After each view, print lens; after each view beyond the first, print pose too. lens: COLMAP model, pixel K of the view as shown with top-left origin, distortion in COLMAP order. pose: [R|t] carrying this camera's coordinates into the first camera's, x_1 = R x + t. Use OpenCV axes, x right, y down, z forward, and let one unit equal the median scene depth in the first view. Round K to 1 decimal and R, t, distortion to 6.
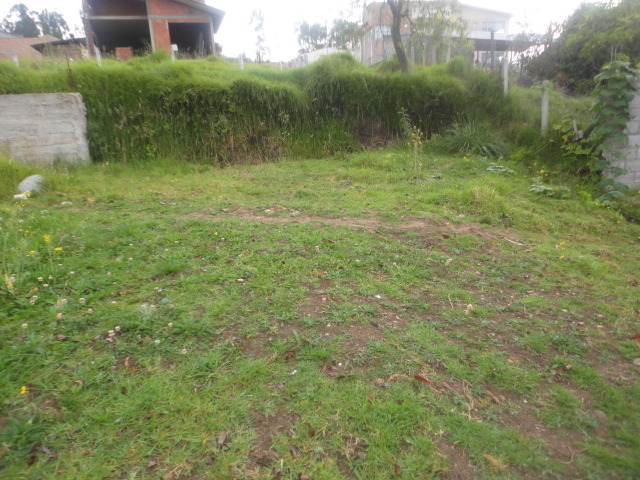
lens RADIAL K [[491.0, 0, 320.0], [0, 491.0, 240.0], [0, 0, 1]] dist [-0.000140, -0.002847]
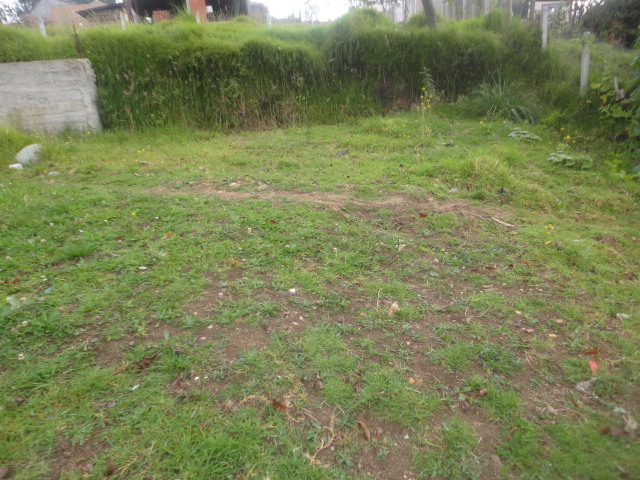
lens RADIAL K [[491.0, 0, 320.0], [0, 491.0, 240.0], [0, 0, 1]] dist [-0.000140, -0.002847]
pose [[0.994042, 0.016449, -0.107753, 0.094695], [-0.008716, 0.997378, 0.071847, -0.013519], [0.108652, -0.070480, 0.991578, 0.054712]]
